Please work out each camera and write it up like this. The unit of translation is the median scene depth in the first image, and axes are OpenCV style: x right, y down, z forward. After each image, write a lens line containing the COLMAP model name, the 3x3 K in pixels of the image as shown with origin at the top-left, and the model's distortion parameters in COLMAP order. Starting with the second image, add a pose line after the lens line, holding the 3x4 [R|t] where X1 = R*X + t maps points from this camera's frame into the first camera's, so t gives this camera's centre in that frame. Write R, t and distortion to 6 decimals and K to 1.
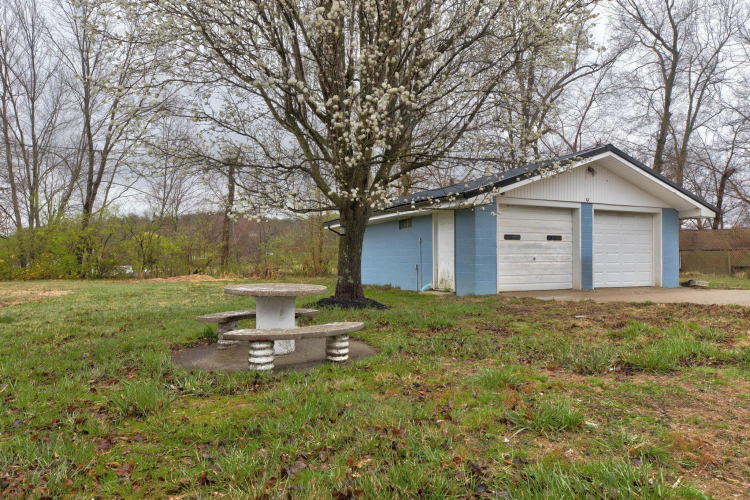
lens RADIAL K [[471.2, 0, 375.0], [0, 471.2, 250.0], [0, 0, 1]] dist [0.002319, 0.001129]
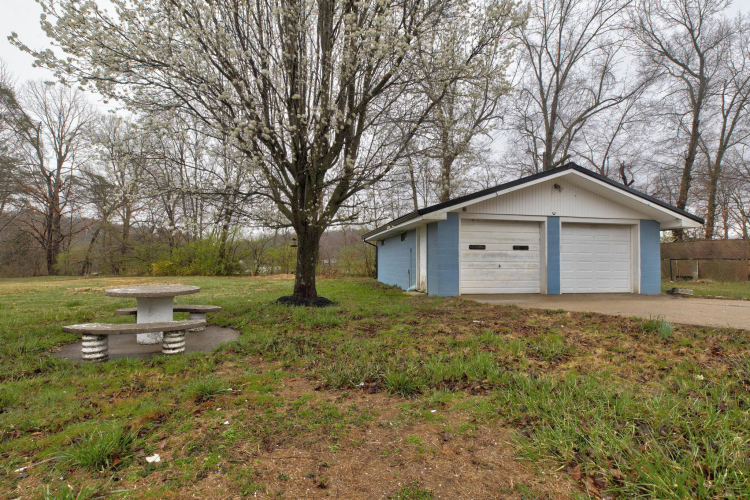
lens RADIAL K [[345.2, 0, 372.1], [0, 345.2, 249.2], [0, 0, 1]] dist [0.002333, 0.000246]
pose [[0.969490, -0.001274, -0.245126, 0.215591], [-0.003924, 0.999778, -0.020714, -0.003298], [0.245098, 0.021044, 0.969270, 0.097079]]
